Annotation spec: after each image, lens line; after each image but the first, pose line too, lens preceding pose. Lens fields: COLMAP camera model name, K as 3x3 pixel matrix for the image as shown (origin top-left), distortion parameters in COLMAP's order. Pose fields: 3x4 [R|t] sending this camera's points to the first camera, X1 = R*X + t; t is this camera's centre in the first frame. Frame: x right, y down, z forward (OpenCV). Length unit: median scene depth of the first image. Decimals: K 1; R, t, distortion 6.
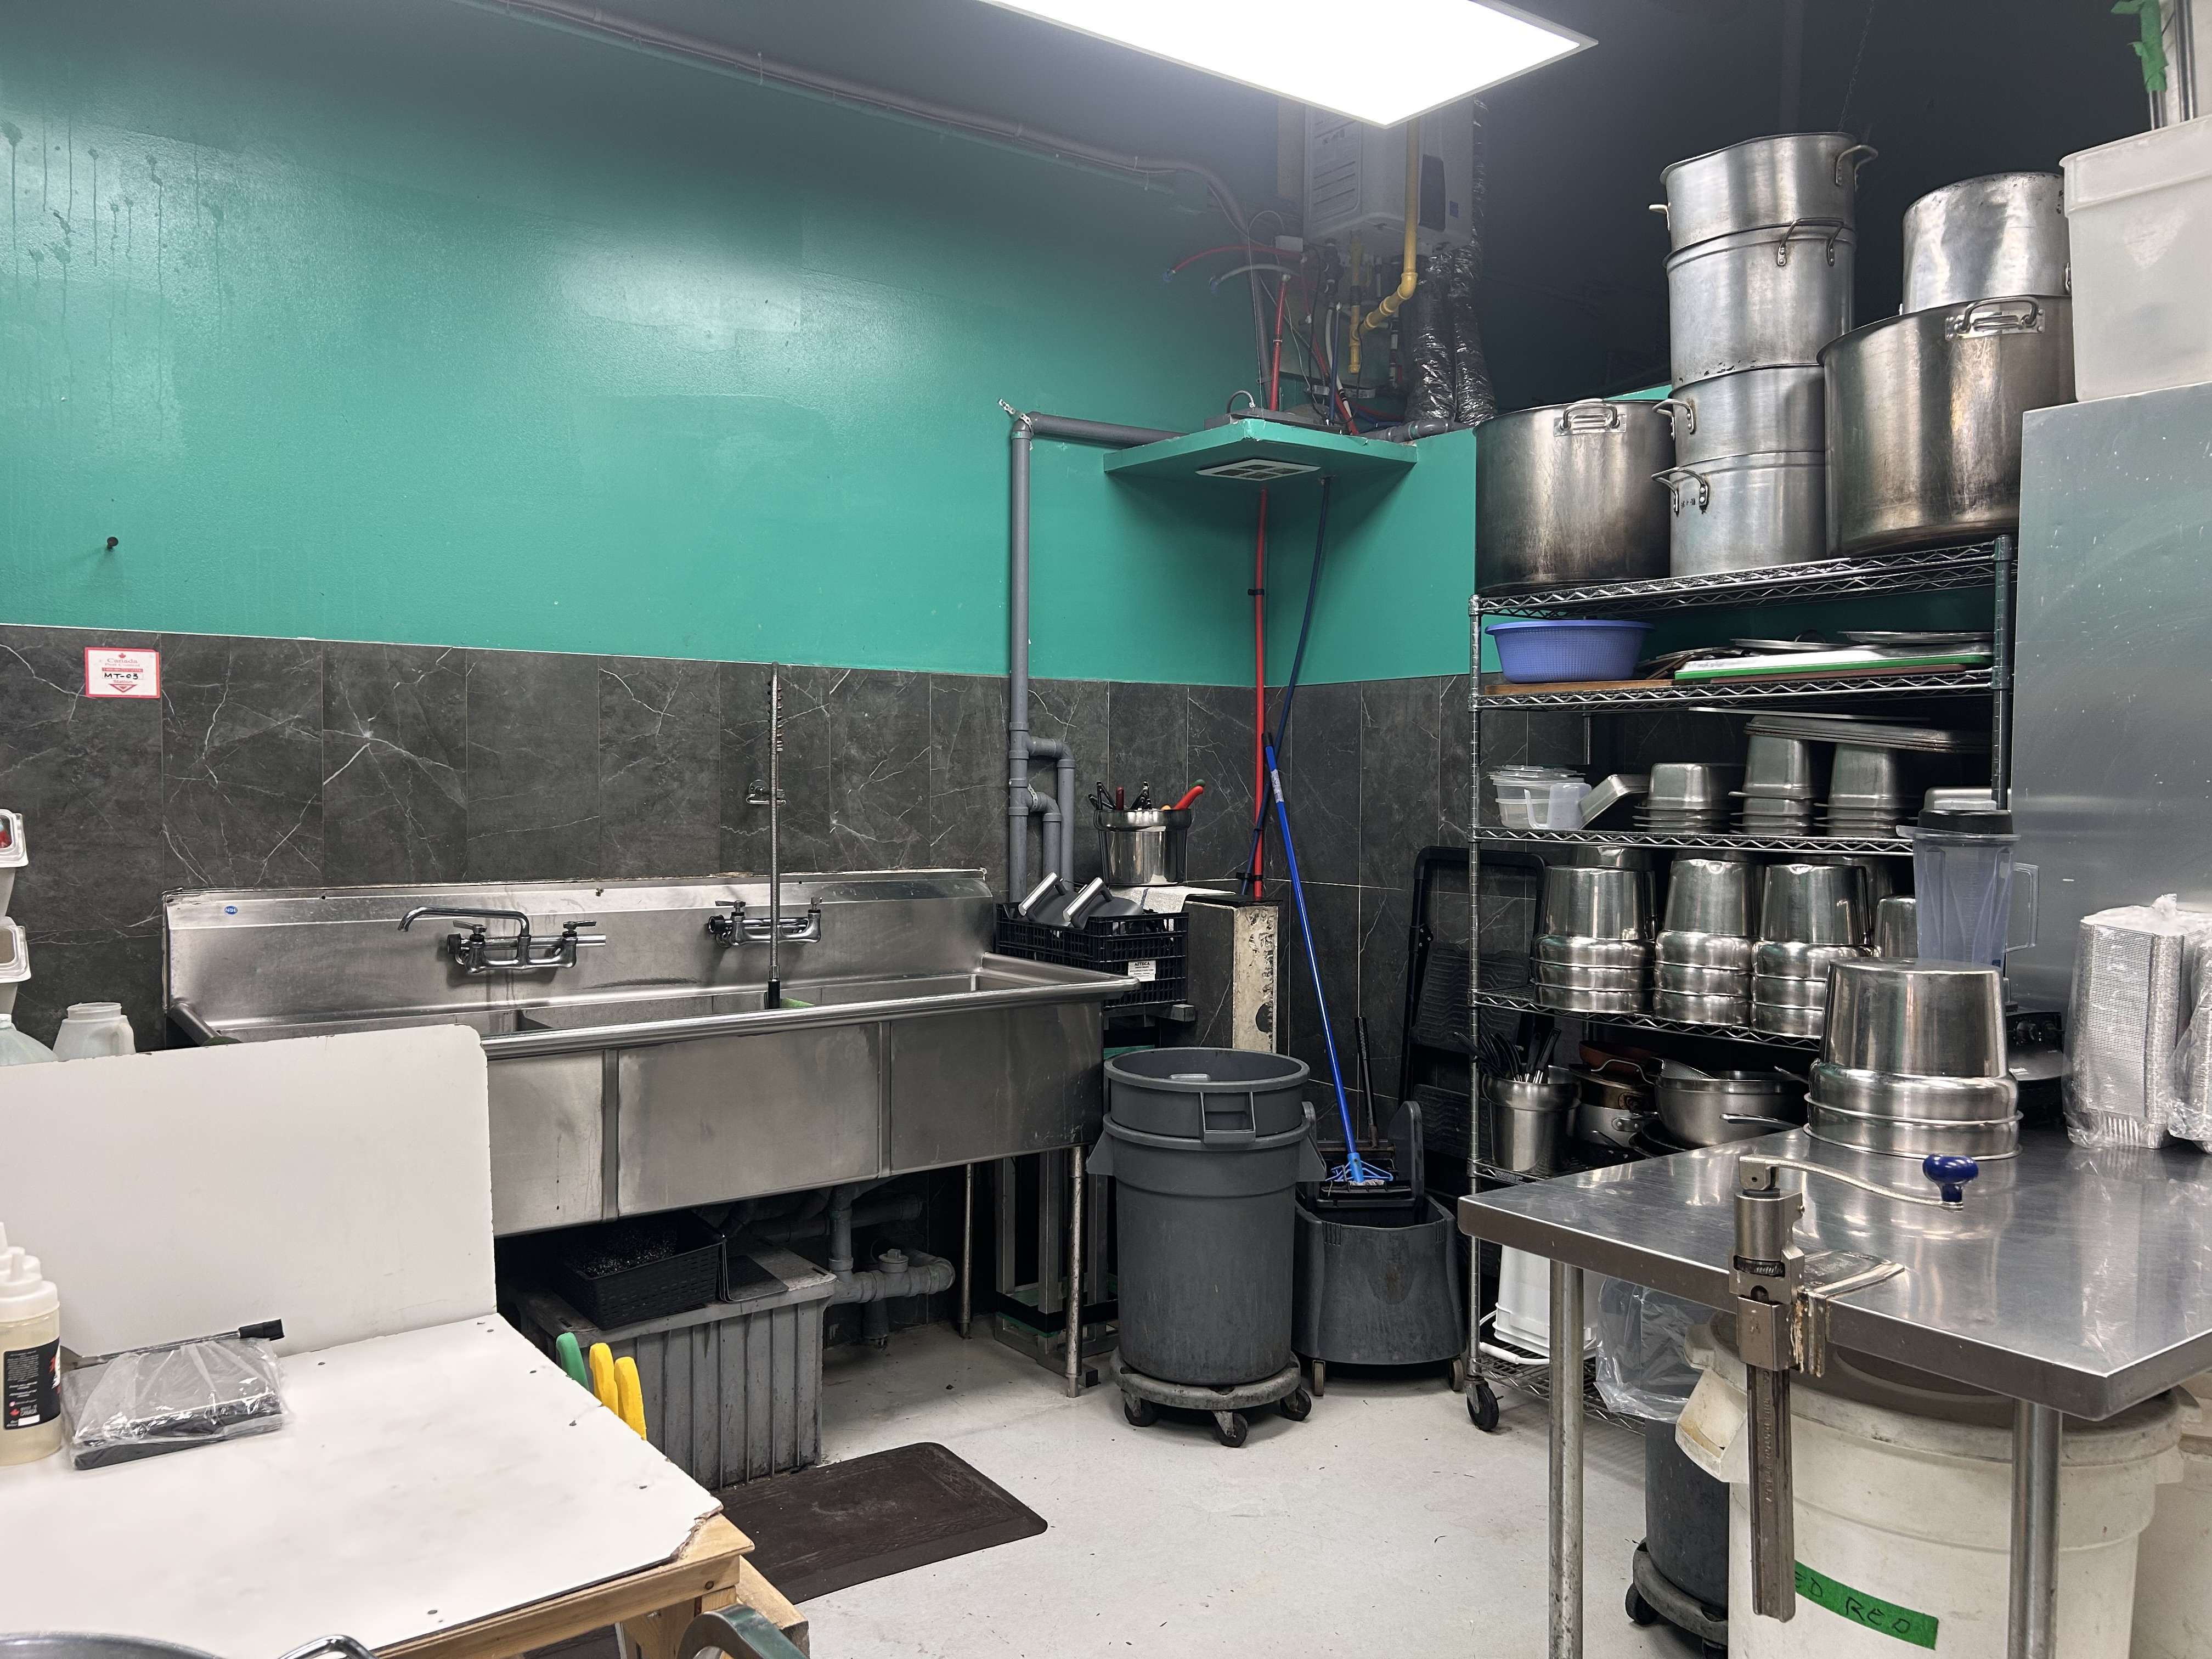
lens RADIAL K [[1659.6, 0, 1086.9], [0, 1659.6, 841.3], [0, 0, 1]] dist [0.040650, -0.044737]
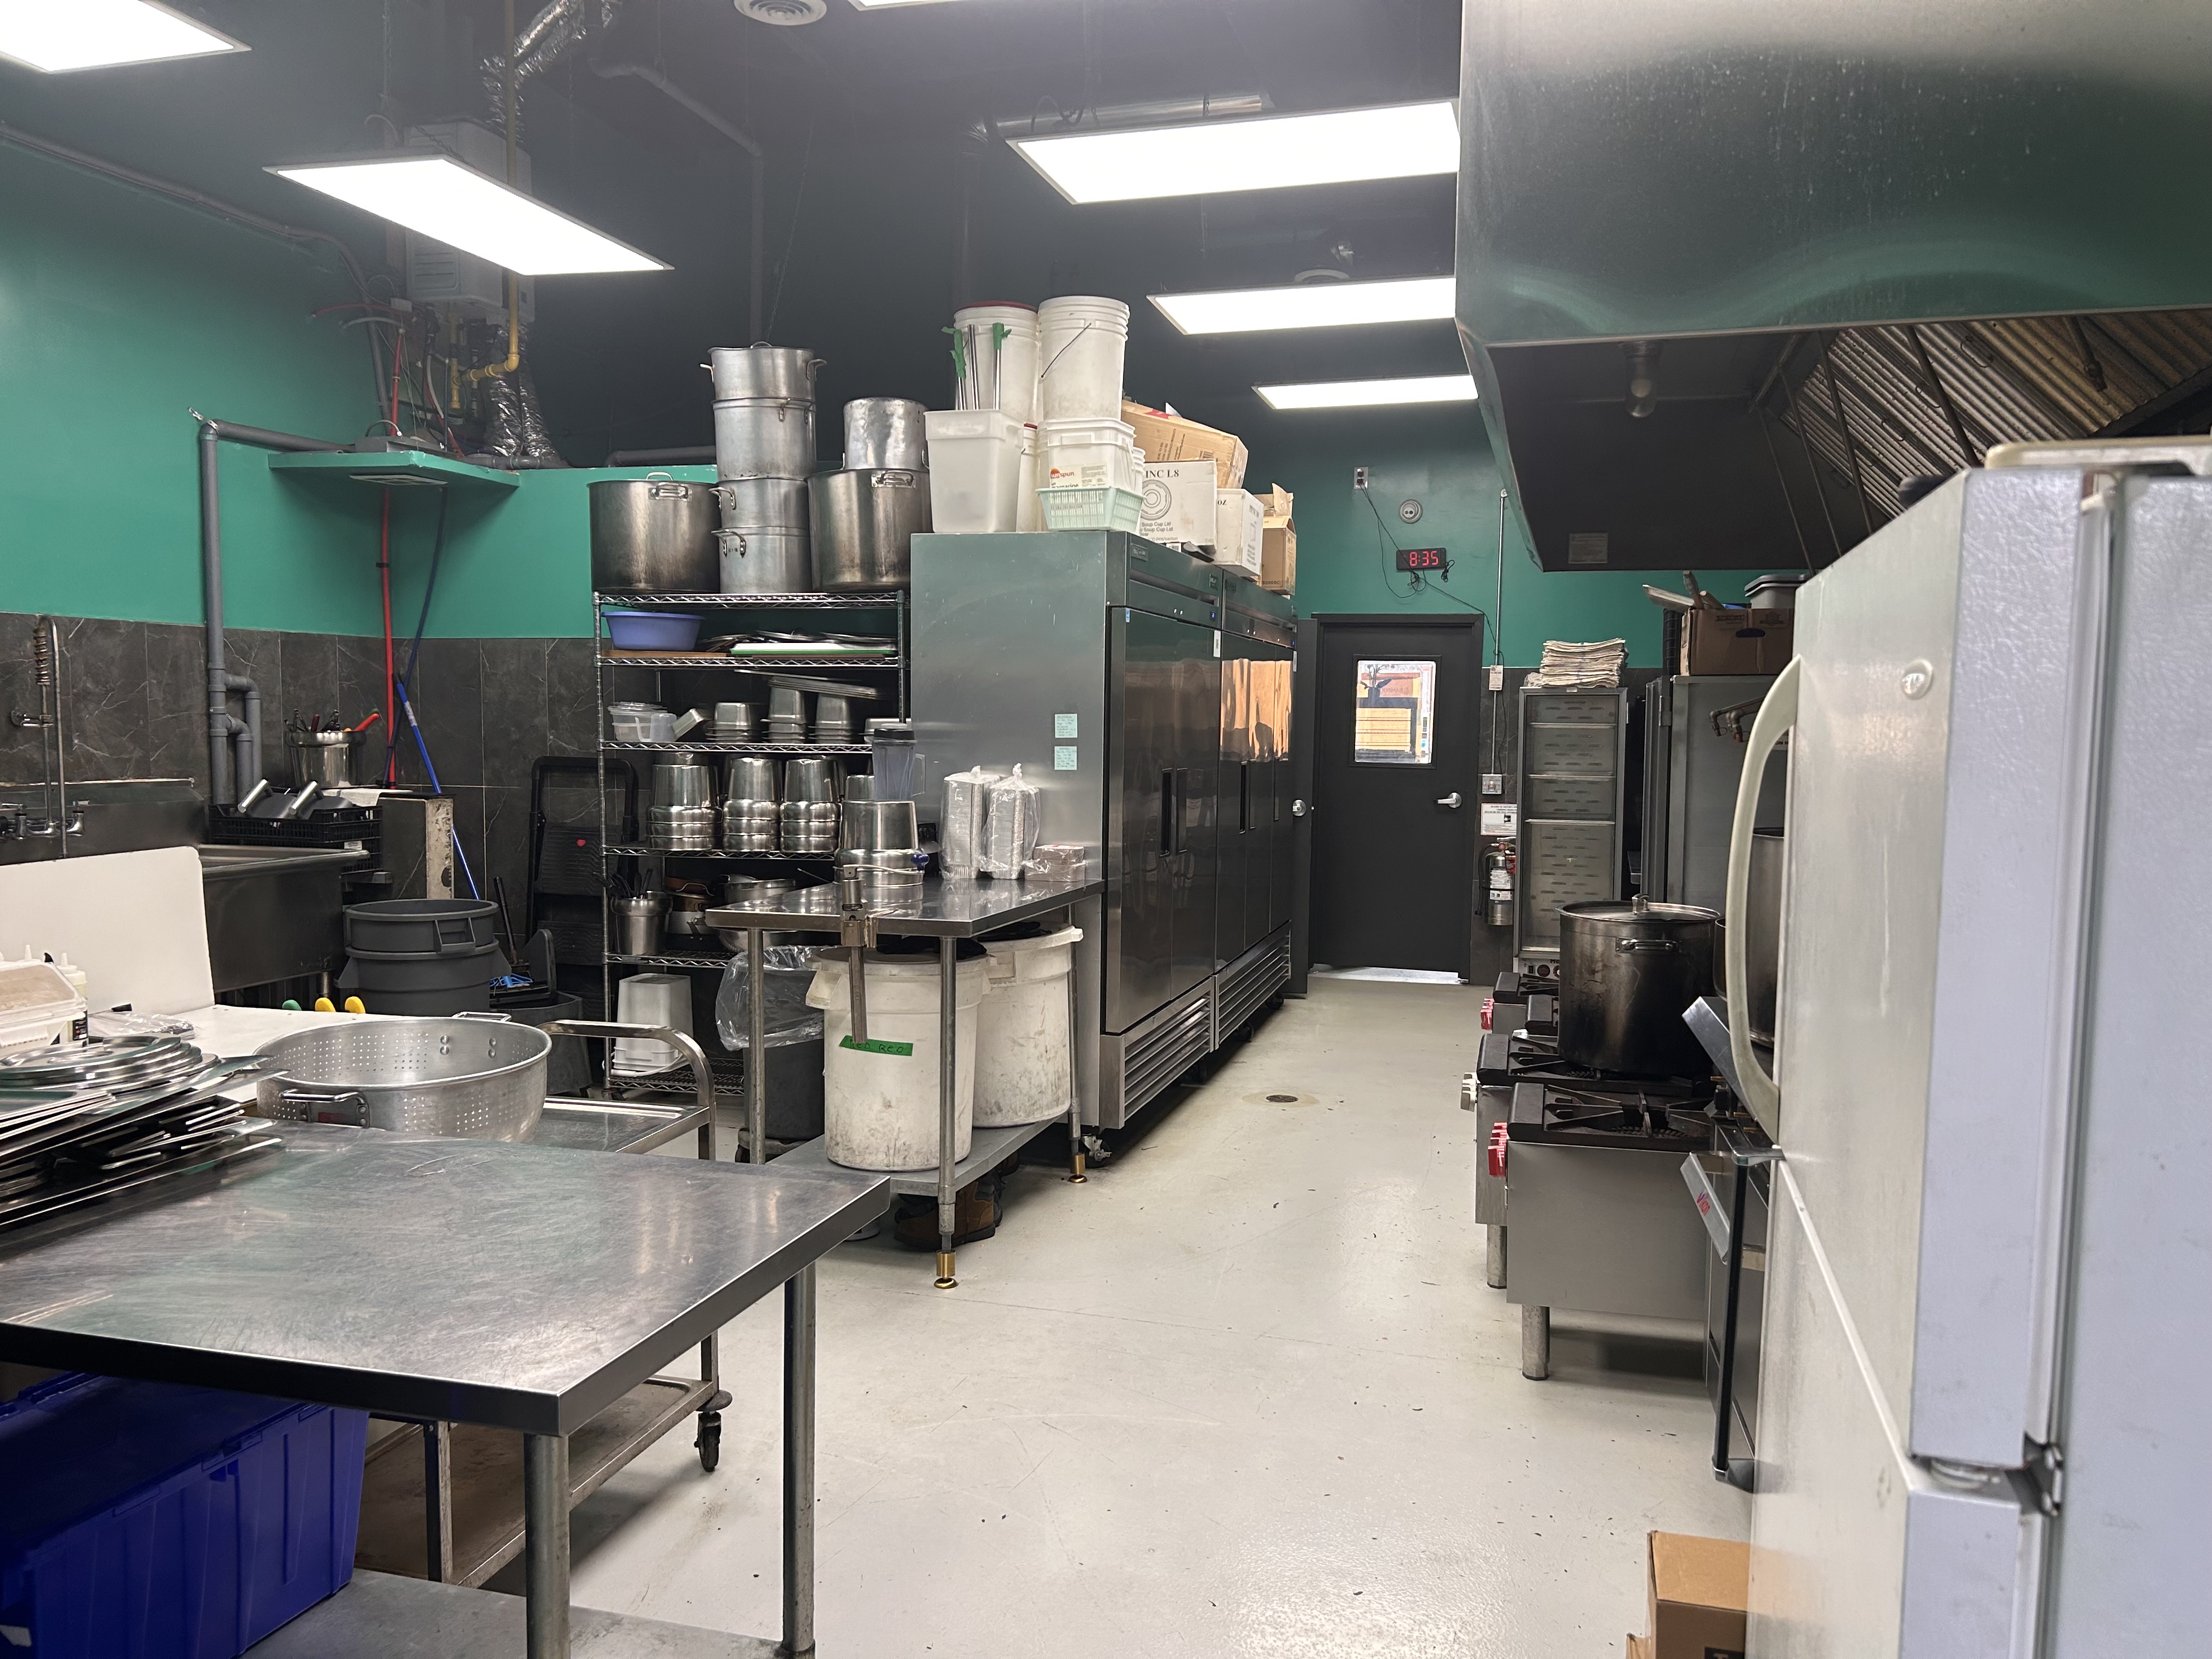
lens RADIAL K [[1659.6, 0, 1107.0], [0, 1659.6, 836.2], [0, 0, 1]] dist [0.040650, -0.044737]
pose [[0.779985, -0.043224, 0.624304, -0.386060], [0.017231, 0.998717, 0.047618, 0.014582], [-0.625561, -0.026384, 0.779729, -0.534579]]
